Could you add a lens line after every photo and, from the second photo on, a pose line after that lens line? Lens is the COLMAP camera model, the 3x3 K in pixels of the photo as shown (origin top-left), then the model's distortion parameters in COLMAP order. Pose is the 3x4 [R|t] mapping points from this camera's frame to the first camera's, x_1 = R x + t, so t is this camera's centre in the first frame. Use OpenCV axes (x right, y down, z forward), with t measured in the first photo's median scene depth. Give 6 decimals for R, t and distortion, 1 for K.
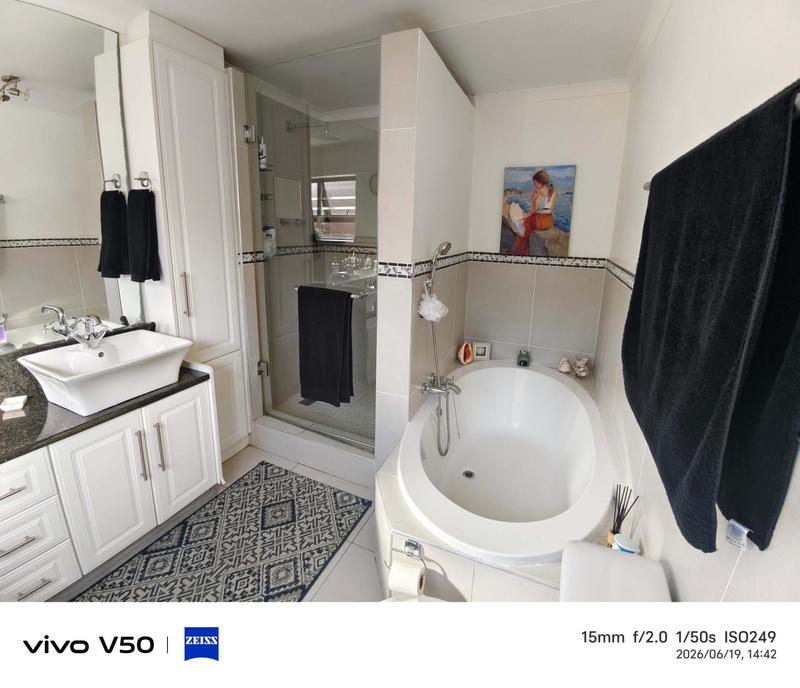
lens RADIAL K [[375.6, 0, 402.6], [0, 375.6, 345.4], [0, 0, 1]] dist [-0.028376, 0.000266]
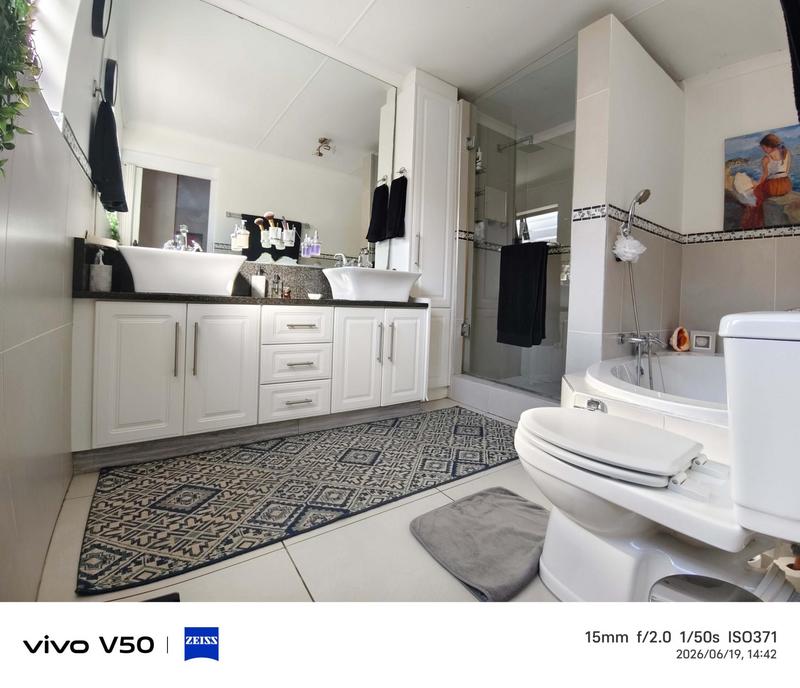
lens RADIAL K [[375.6, 0, 394.3], [0, 375.6, 340.0], [0, 0, 1]] dist [-0.028376, 0.000266]
pose [[0.860483, 0.017382, -0.509183, 0.043775], [-0.118527, 0.978826, -0.166888, 0.366810], [0.495501, 0.203956, 0.844323, -0.122715]]
